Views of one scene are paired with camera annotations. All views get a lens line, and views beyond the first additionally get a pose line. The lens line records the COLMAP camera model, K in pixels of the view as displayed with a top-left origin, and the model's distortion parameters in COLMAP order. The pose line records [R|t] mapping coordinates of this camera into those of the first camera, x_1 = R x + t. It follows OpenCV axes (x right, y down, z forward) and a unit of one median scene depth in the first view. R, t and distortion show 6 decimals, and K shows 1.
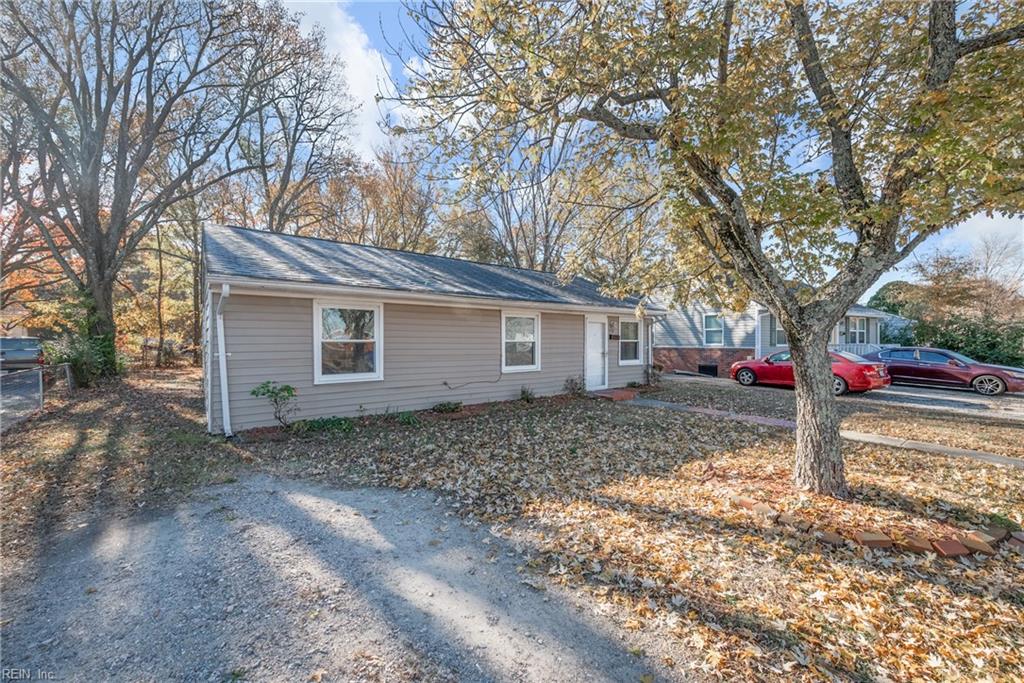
lens RADIAL K [[401.5, 0, 510.9], [0, 401.5, 343.2], [0, 0, 1]] dist [-0.002143, -0.000191]
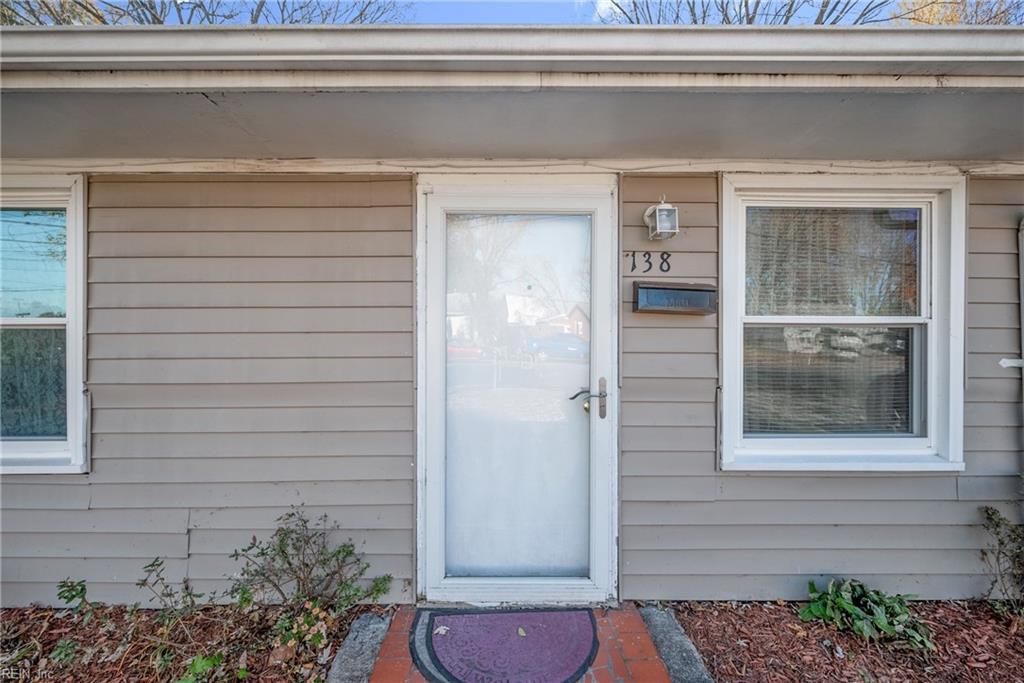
lens RADIAL K [[401.5, 0, 510.9], [0, 401.5, 343.2], [0, 0, 1]] dist [-0.002143, -0.000191]
pose [[0.796162, 0.012596, -0.604952, 0.209892], [-0.003103, 0.999855, 0.016735, 0.000410], [0.605075, -0.011447, 0.796086, 0.573366]]
